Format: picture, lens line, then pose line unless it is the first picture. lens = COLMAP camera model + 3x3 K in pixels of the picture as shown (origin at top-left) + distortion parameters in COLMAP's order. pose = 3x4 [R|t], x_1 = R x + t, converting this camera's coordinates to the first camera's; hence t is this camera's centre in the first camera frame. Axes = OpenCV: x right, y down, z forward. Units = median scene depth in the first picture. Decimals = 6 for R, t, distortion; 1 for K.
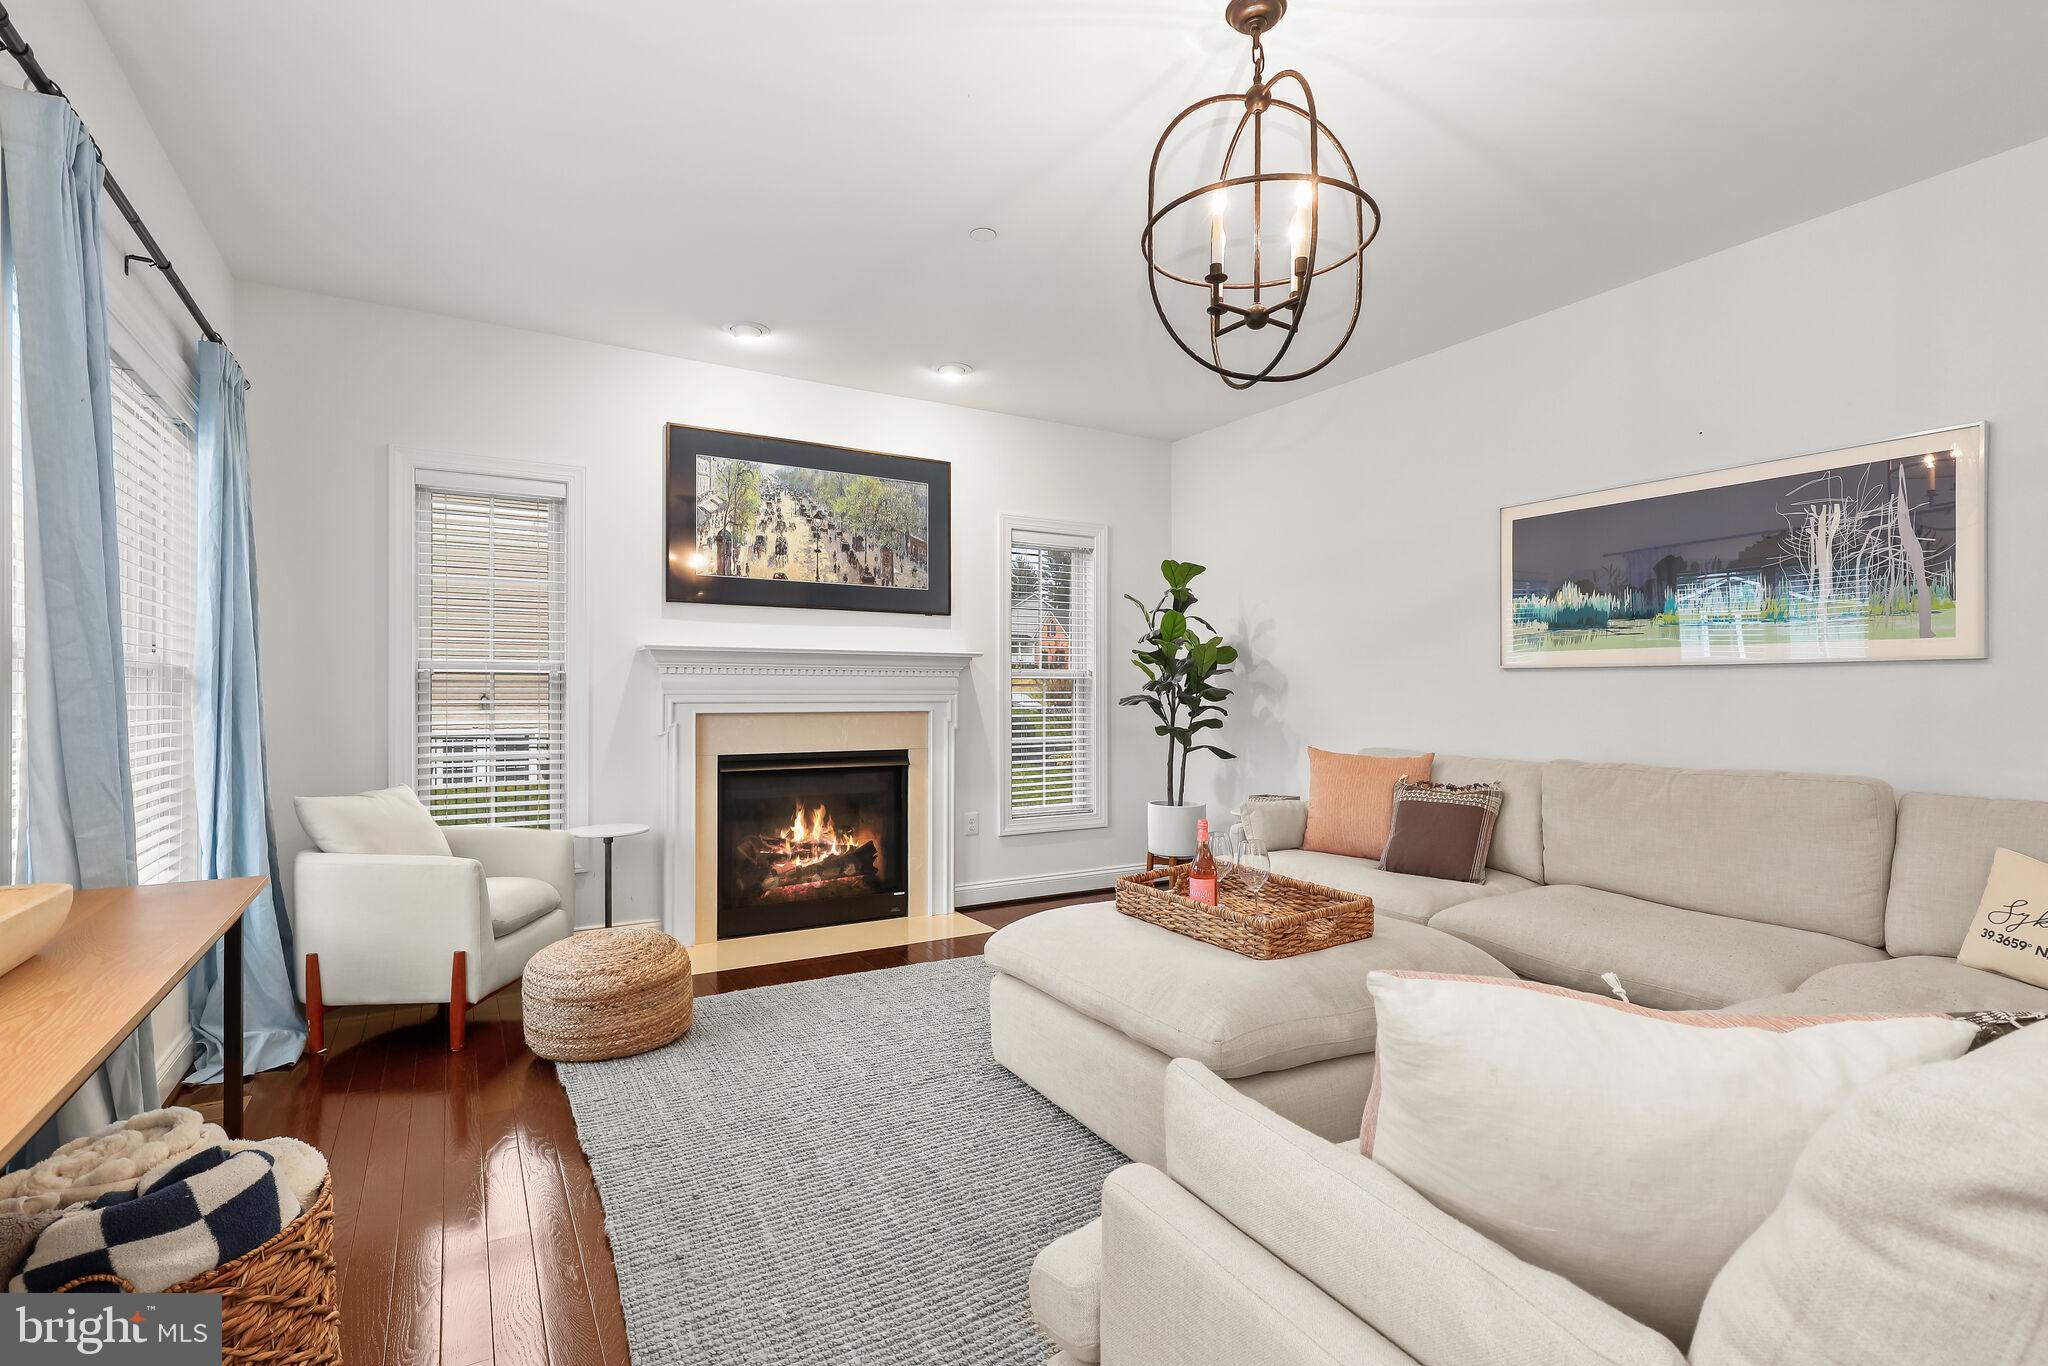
lens RADIAL K [[950.7, 0, 1032.4], [0, 950.7, 686.3], [0, 0, 1]] dist [-0.000955, -0.000115]
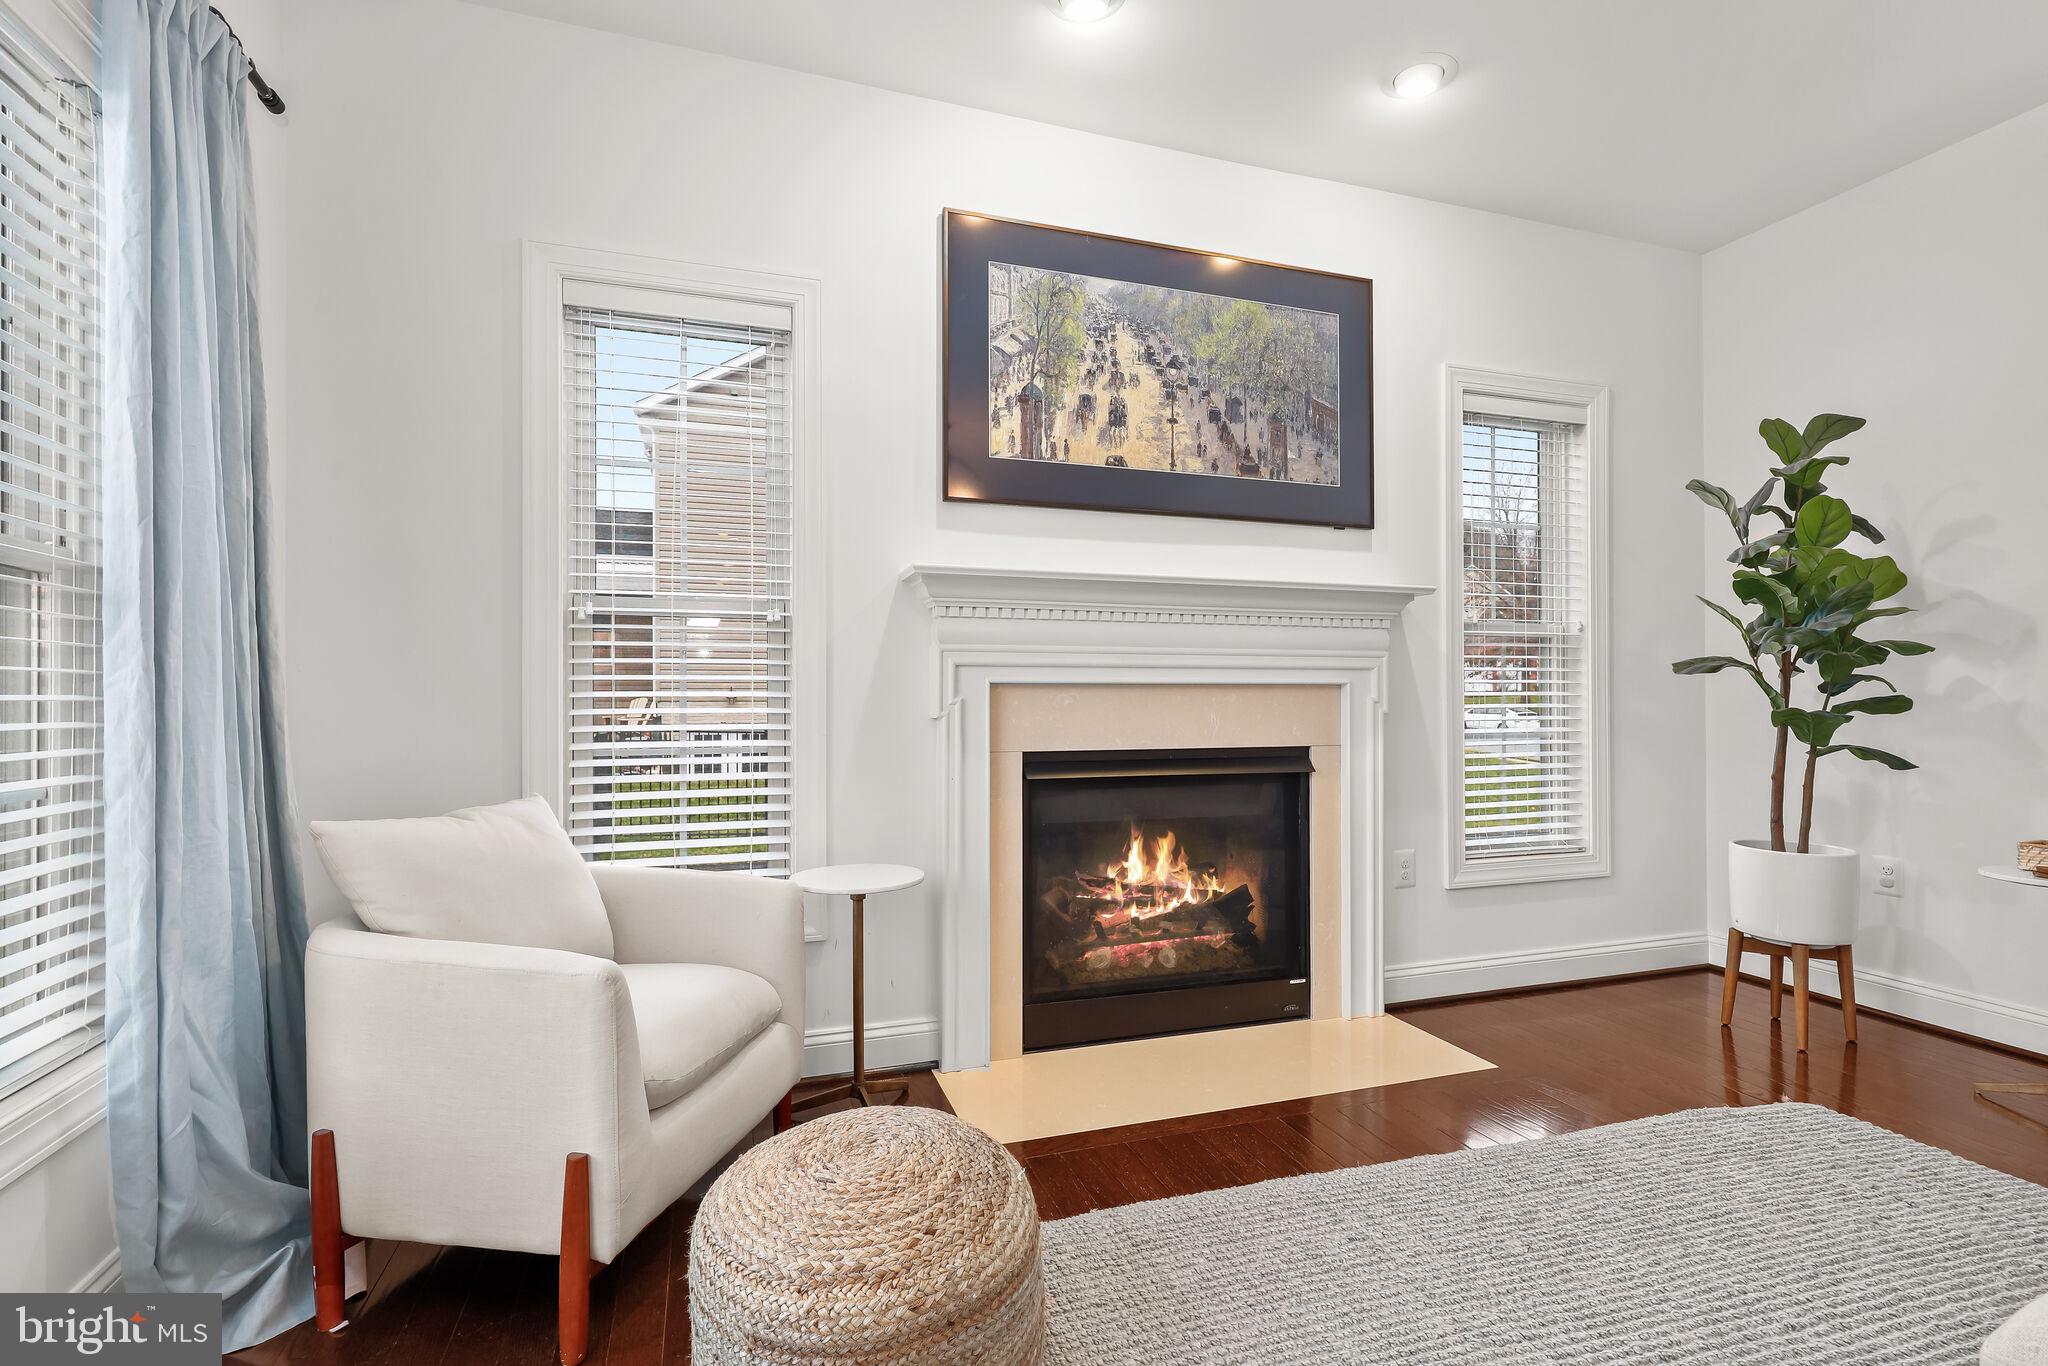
lens RADIAL K [[933.8, 0, 1035.5], [0, 933.8, 686.8], [0, 0, 1]] dist [-0.001589, -0.000172]
pose [[0.975266, -0.001152, -0.221033, -0.178546], [0.002268, 0.999986, 0.004794, 0.026100], [0.221025, -0.005177, 0.975254, 0.390311]]
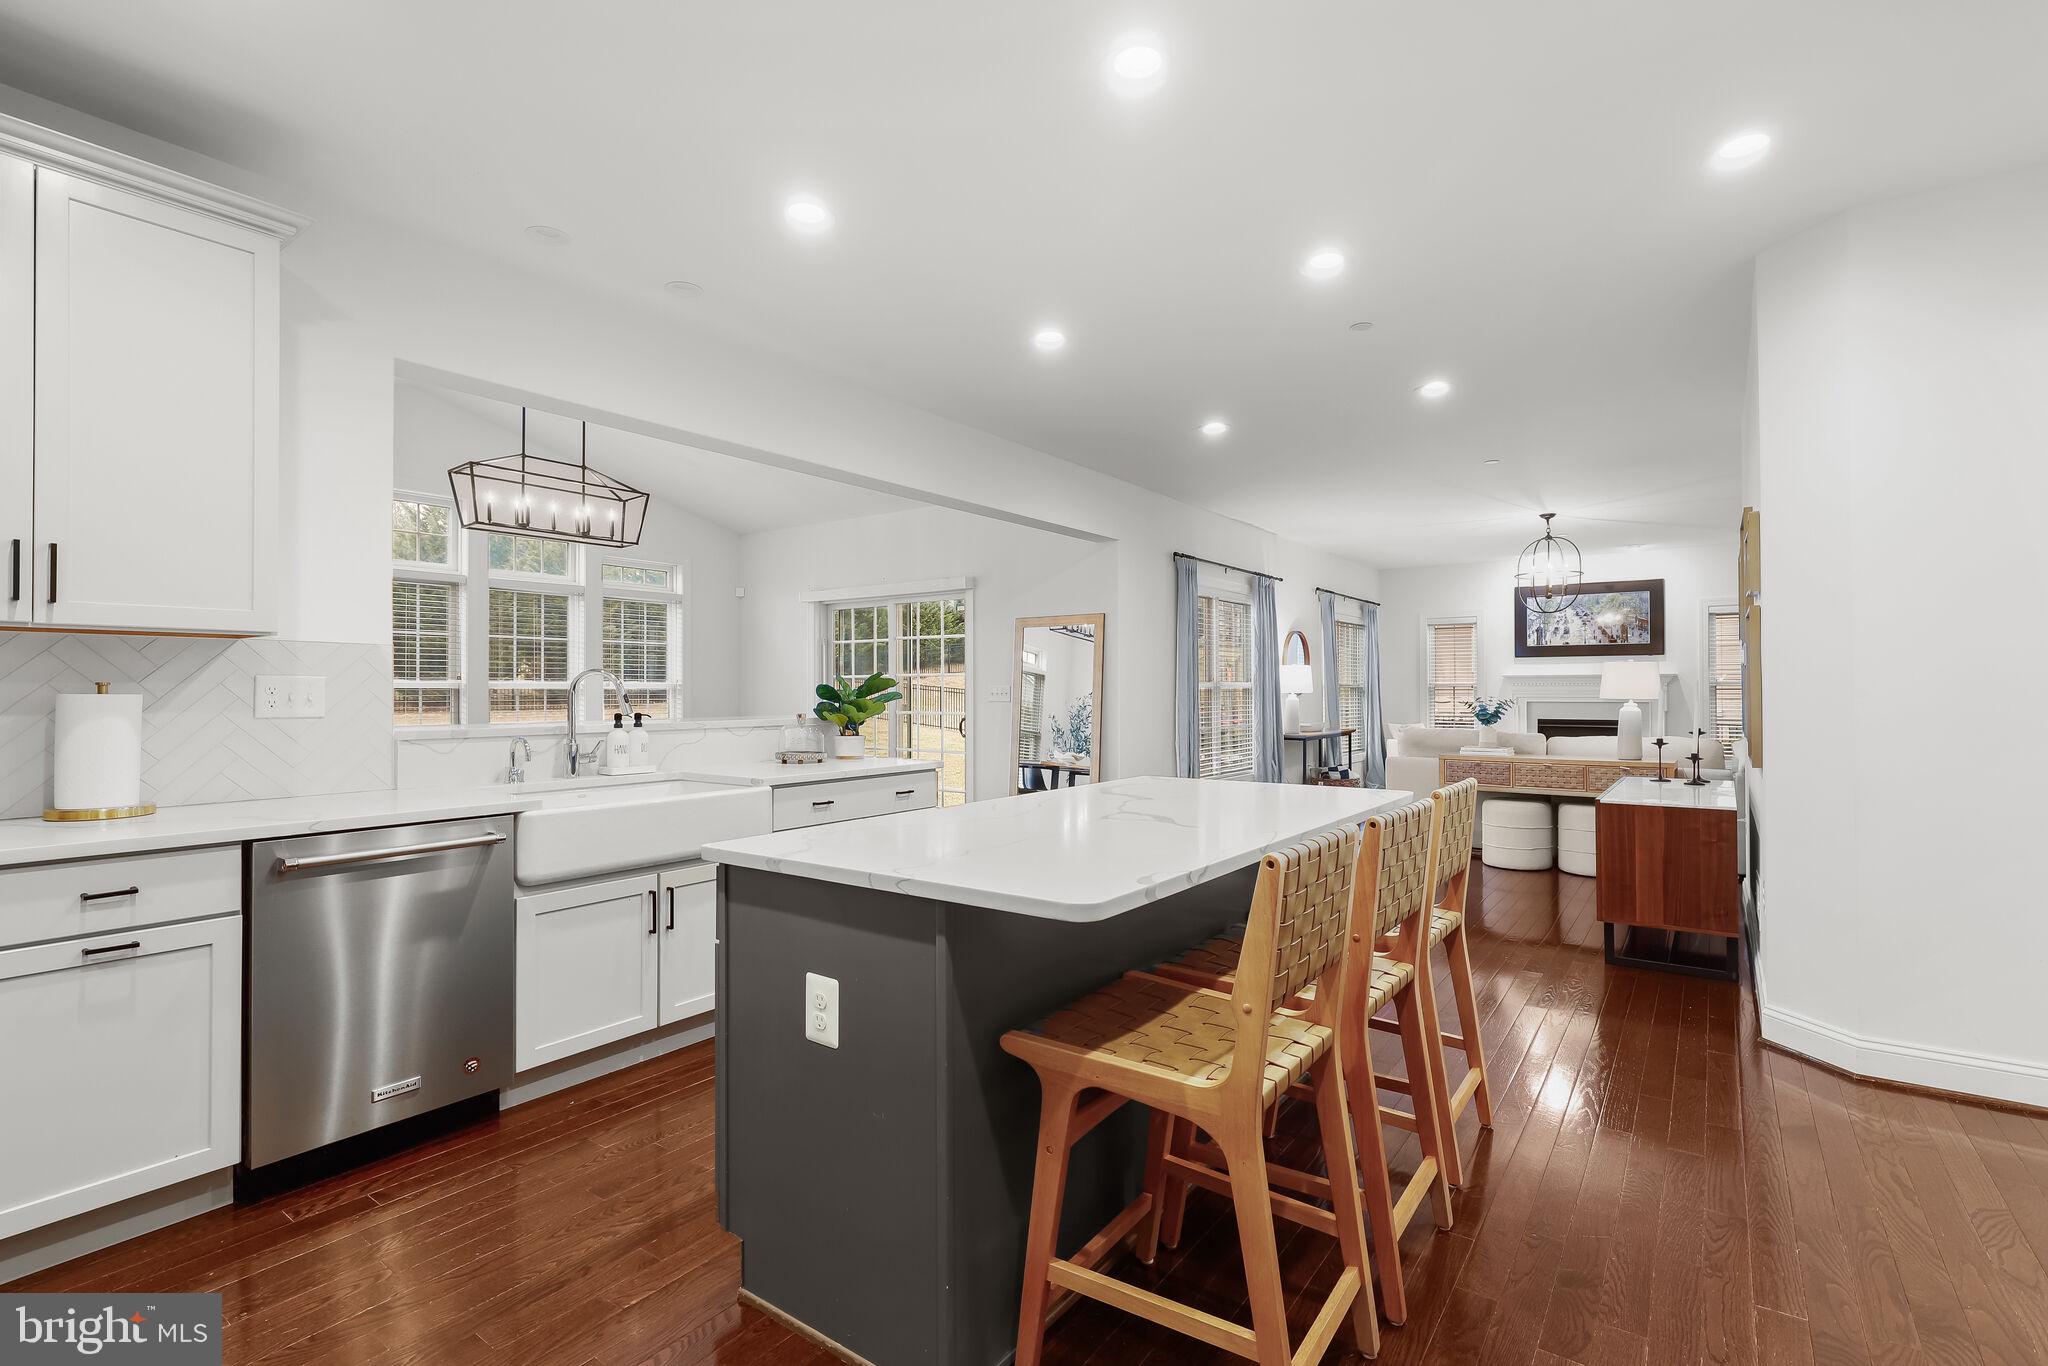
lens RADIAL K [[944.3, 0, 1027.2], [0, 944.3, 684.1], [0, 0, 1]] dist [0.000205, 0.000443]
pose [[0.391767, -0.007630, -0.920033, 1.311851], [0.006977, 0.999961, -0.005323, -0.012788], [0.920038, -0.004334, 0.391805, -1.093904]]
